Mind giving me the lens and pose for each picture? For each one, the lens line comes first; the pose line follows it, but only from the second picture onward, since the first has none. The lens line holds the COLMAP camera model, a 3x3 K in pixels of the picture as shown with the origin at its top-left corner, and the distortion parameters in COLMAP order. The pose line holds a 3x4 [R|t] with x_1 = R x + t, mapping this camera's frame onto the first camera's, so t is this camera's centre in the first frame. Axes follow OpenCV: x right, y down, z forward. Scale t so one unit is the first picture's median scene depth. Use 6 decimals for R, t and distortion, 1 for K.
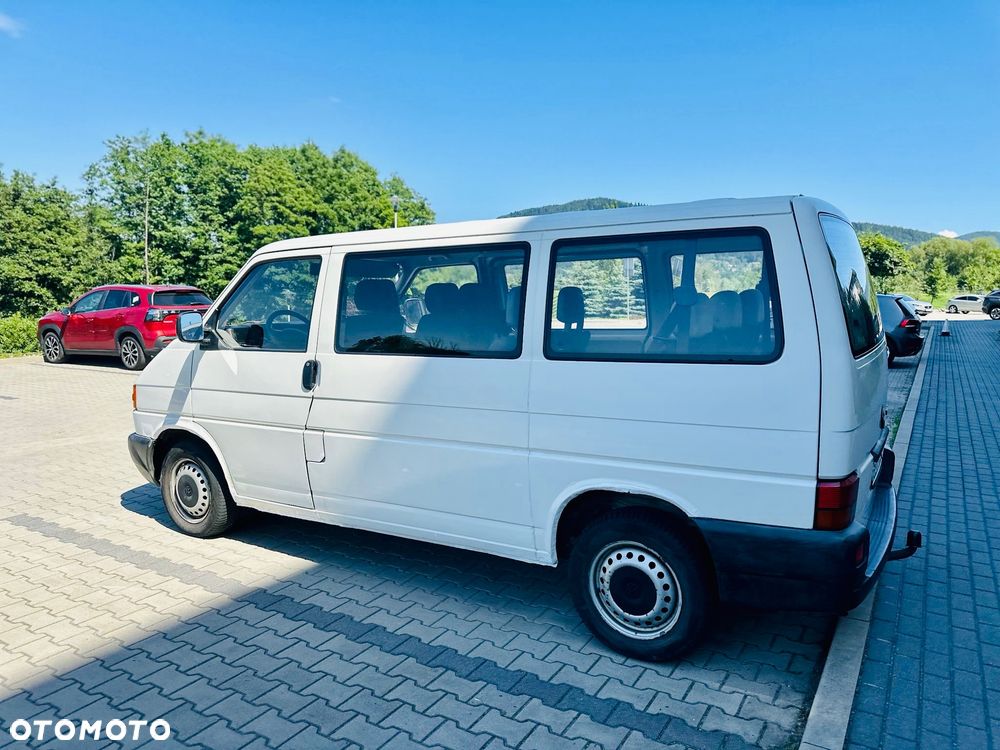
lens RADIAL K [[710.1, 0, 502.1], [0, 710.1, 395.5], [0, 0, 1]] dist [0.008439, -0.018266]
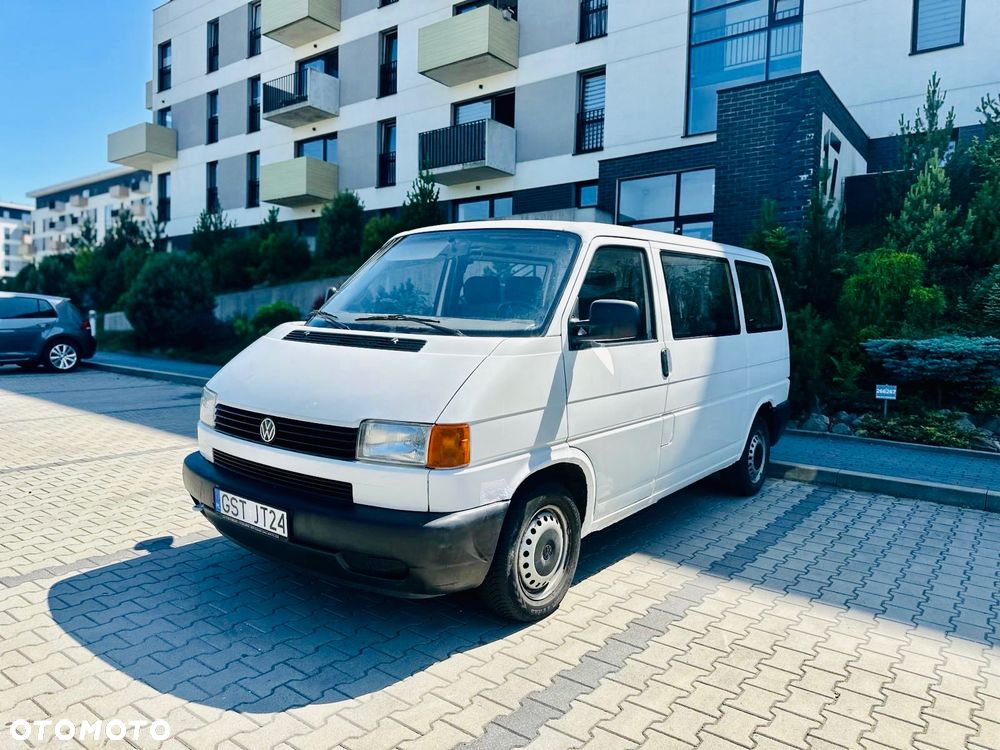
lens RADIAL K [[726.5, 0, 505.5], [0, 726.5, 371.8], [0, 0, 1]] dist [0.026778, -0.043167]
pose [[0.089700, -0.074825, 0.993154, -1.241781], [0.119417, 0.990788, 0.063861, -0.101903], [-0.988784, 0.112871, 0.097809, 1.027553]]
